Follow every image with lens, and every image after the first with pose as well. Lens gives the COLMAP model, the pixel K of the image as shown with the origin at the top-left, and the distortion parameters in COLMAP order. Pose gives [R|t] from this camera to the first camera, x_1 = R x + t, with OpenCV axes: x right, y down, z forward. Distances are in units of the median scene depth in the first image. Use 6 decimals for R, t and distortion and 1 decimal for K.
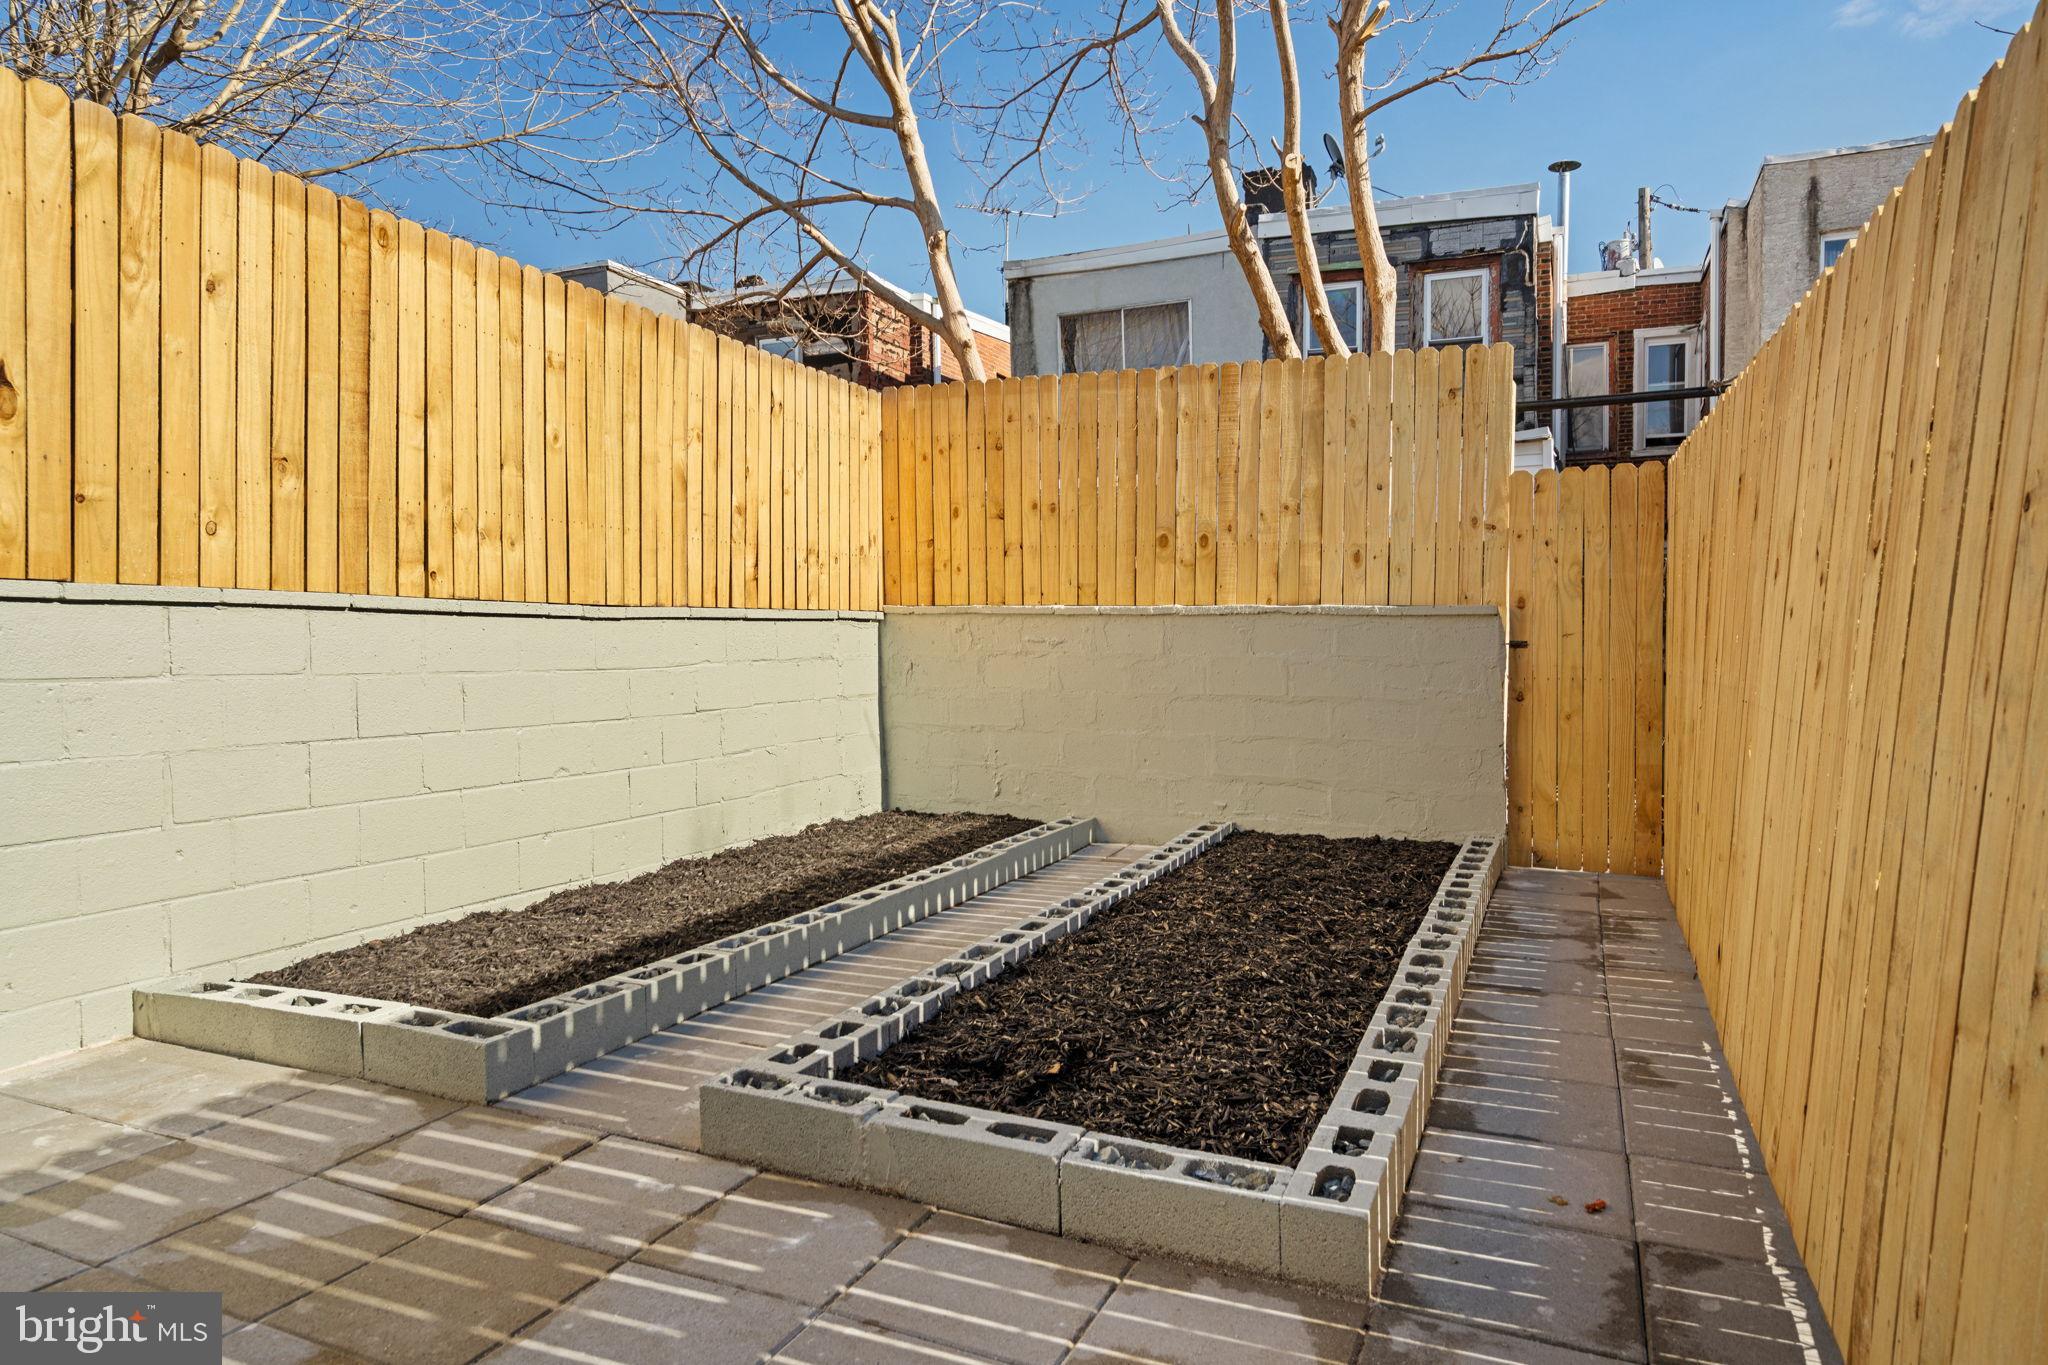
lens RADIAL K [[1222.2, 0, 1023.4], [0, 1222.2, 652.3], [0, 0, 1]] dist [0.000724, 0.000698]
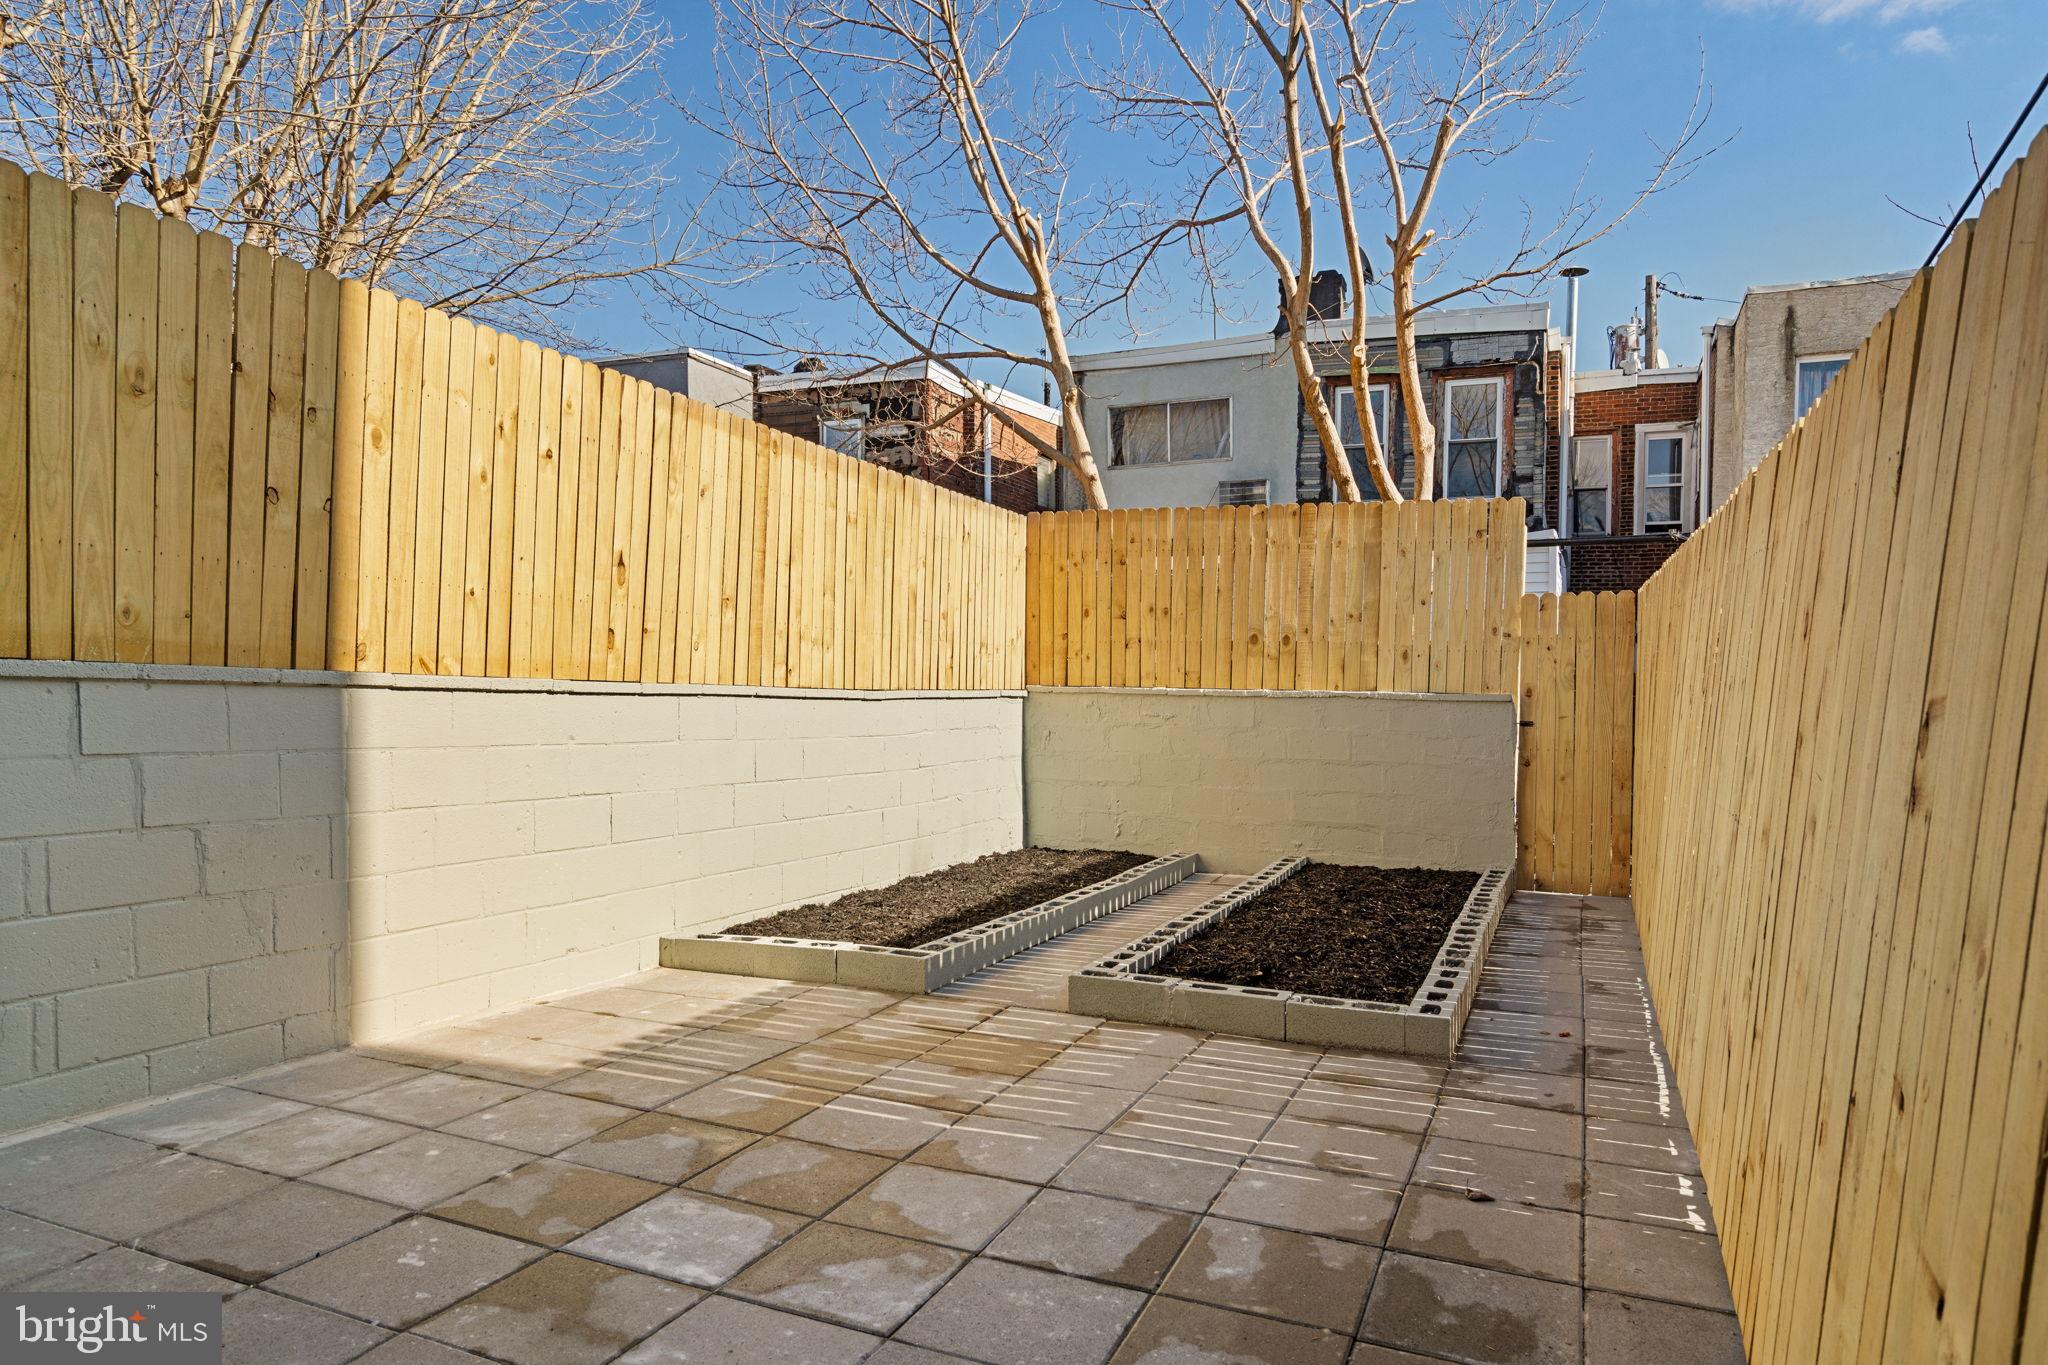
lens RADIAL K [[1278.5, 0, 1030.9], [0, 1278.5, 715.7], [0, 0, 1]] dist [0.002352, -0.000434]
pose [[0.999804, 0.011396, 0.016185, -0.146036], [-0.011454, 0.999928, 0.003502, -0.012825], [-0.016144, -0.003686, 0.999863, -0.356755]]
